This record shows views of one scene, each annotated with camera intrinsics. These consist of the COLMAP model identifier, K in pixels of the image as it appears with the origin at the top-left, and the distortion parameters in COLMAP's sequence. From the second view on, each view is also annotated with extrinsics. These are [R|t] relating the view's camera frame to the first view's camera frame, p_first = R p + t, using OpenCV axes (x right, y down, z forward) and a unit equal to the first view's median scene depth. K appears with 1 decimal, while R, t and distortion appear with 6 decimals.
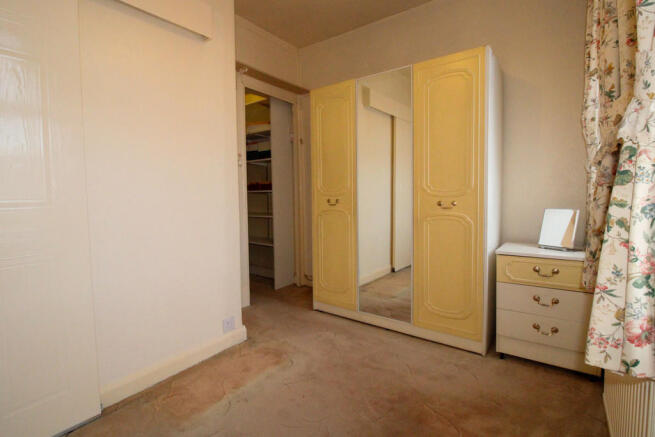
lens RADIAL K [[313.7, 0, 326.2], [0, 313.7, 210.8], [0, 0, 1]] dist [-0.018049, -0.000752]
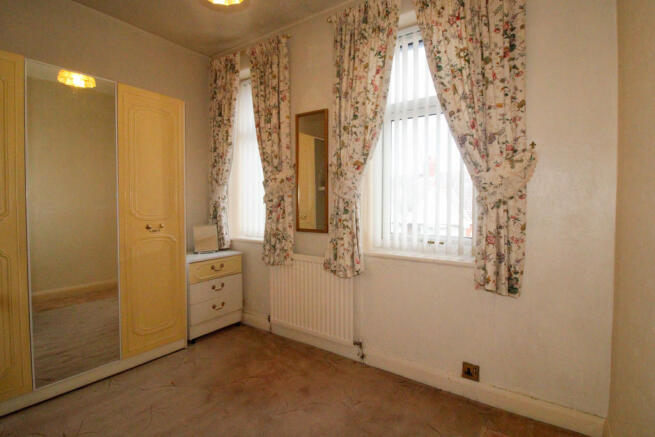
lens RADIAL K [[313.7, 0, 326.2], [0, 313.7, 210.8], [0, 0, 1]] dist [-0.018049, -0.000752]
pose [[-0.018589, -0.010748, 0.999769, -0.614838], [0.057995, 0.998247, 0.011810, -0.048664], [-0.998144, 0.058201, -0.017933, 0.367615]]
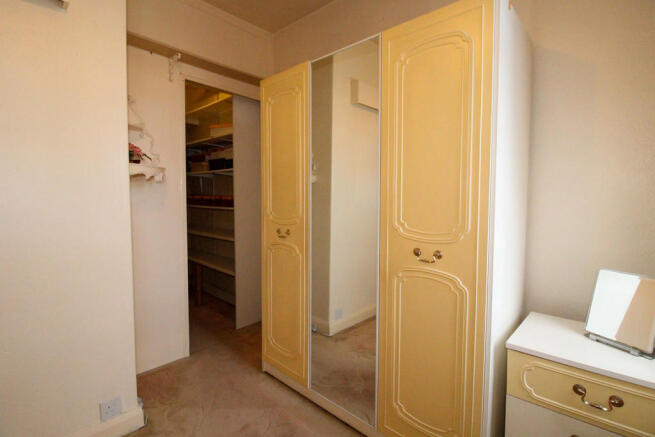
lens RADIAL K [[313.7, 0, 326.2], [0, 313.7, 210.8], [0, 0, 1]] dist [-0.018049, -0.000752]
pose [[0.994418, 0.024544, -0.102617, 0.215159], [-0.025367, 0.999656, -0.006723, -0.085405], [0.102416, 0.009288, 0.994698, 0.317547]]
